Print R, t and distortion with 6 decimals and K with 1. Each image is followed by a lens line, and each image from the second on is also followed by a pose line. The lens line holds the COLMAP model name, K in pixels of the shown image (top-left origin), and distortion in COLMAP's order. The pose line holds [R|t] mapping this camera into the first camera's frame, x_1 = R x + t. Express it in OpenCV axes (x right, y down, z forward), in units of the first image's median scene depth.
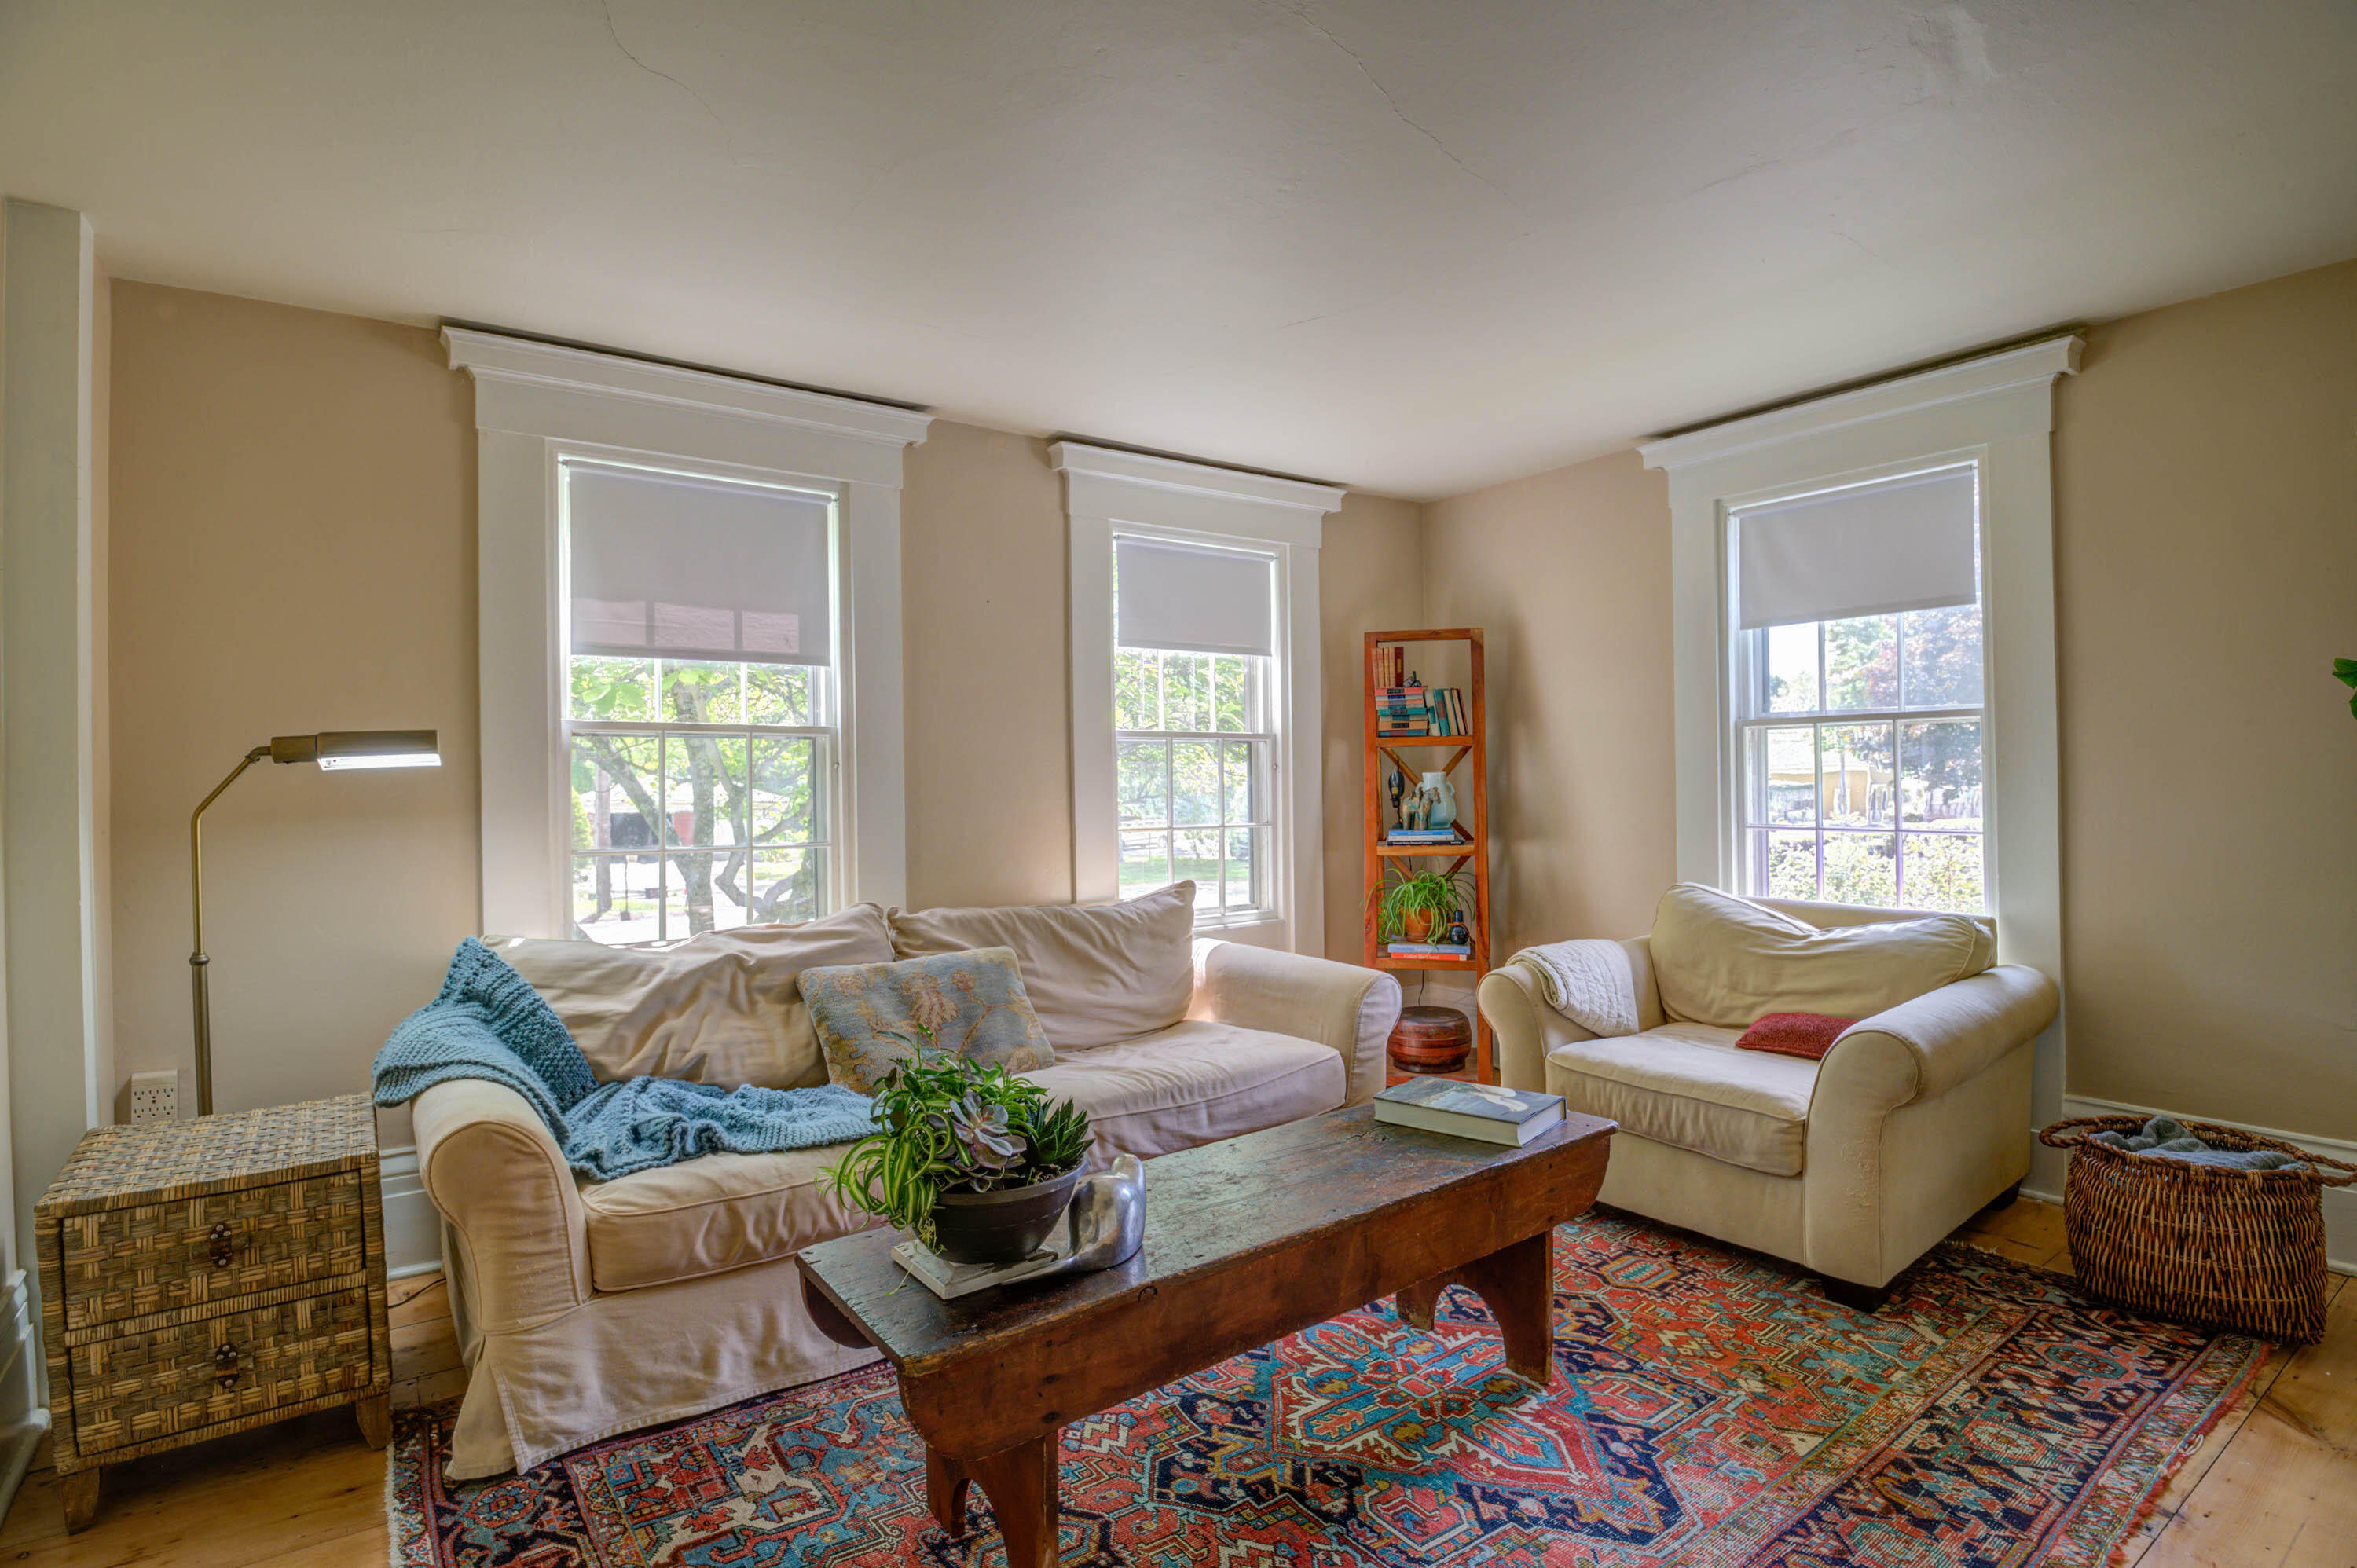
lens RADIAL K [[1124.5, 0, 1178.5], [0, 1124.5, 784.0], [0, 0, 1]] dist [-0.022868, -0.000453]
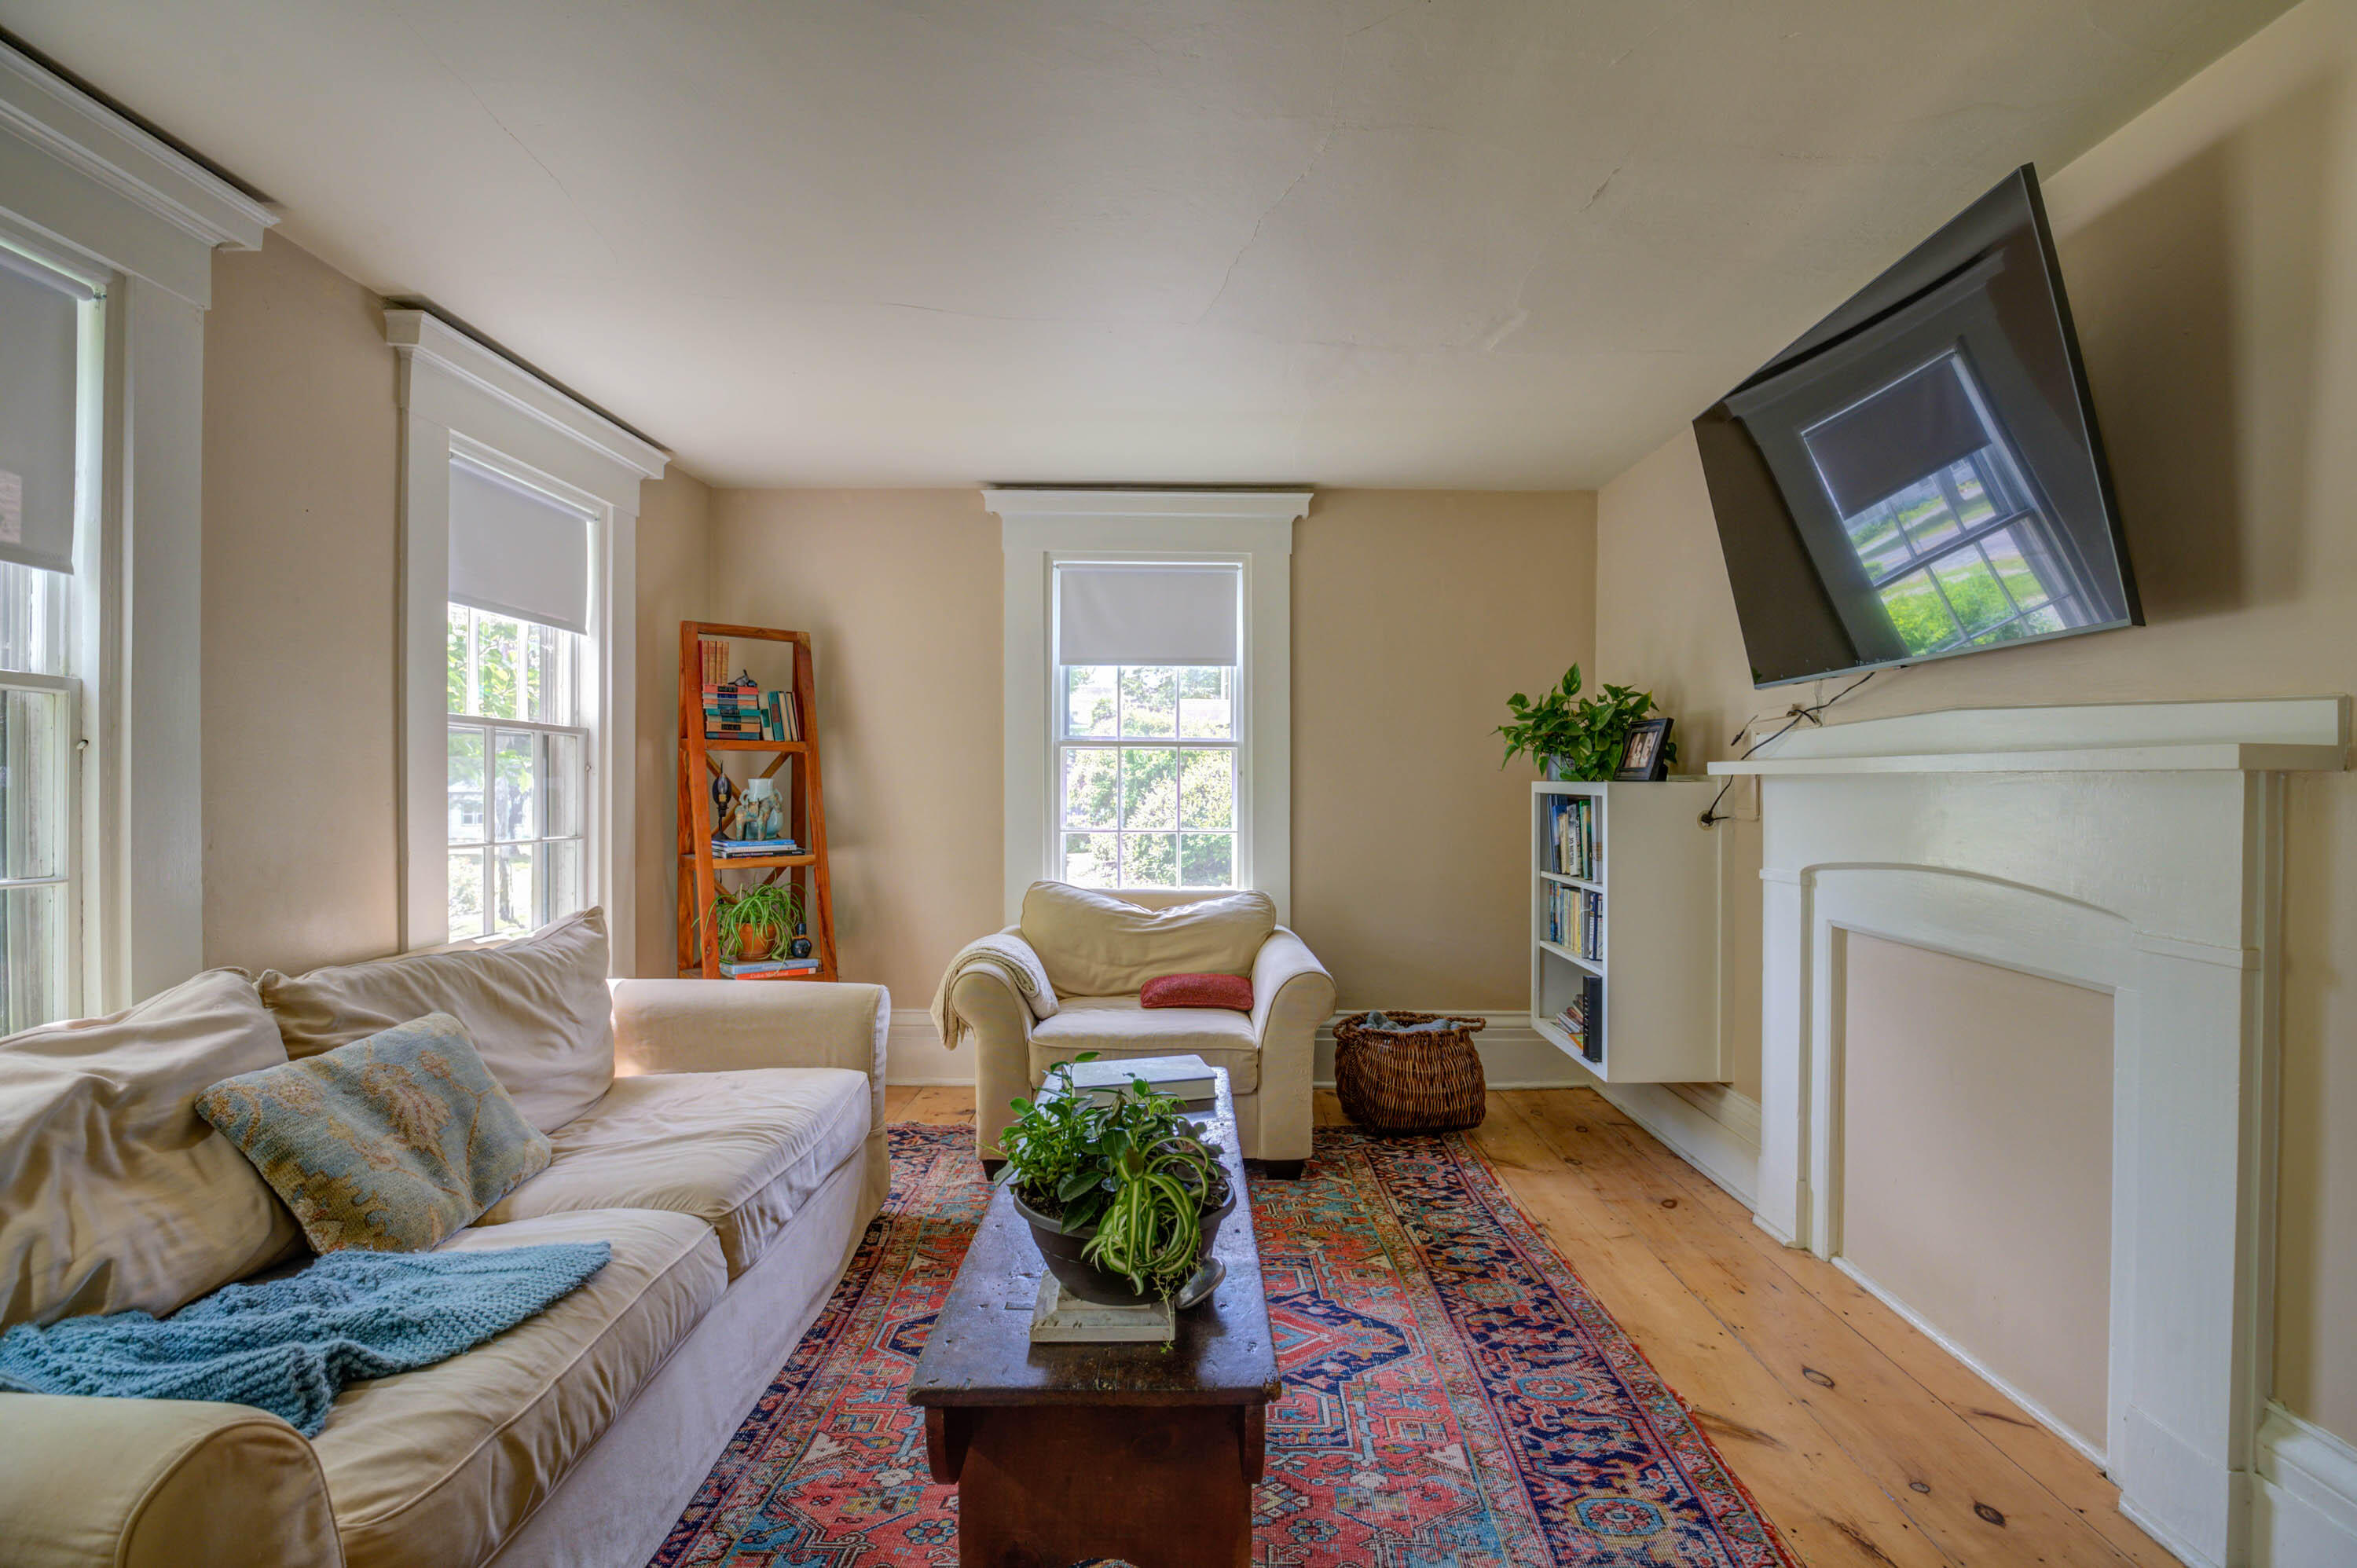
lens RADIAL K [[1142.5, 0, 1178.5], [0, 1142.5, 784.0], [0, 0, 1]] dist [-0.000128, -0.015750]
pose [[0.599878, 0.018998, 0.799866, -0.462158], [-0.009801, 0.999818, -0.016397, 0.008666], [-0.800031, 0.001997, 0.599955, 0.203730]]
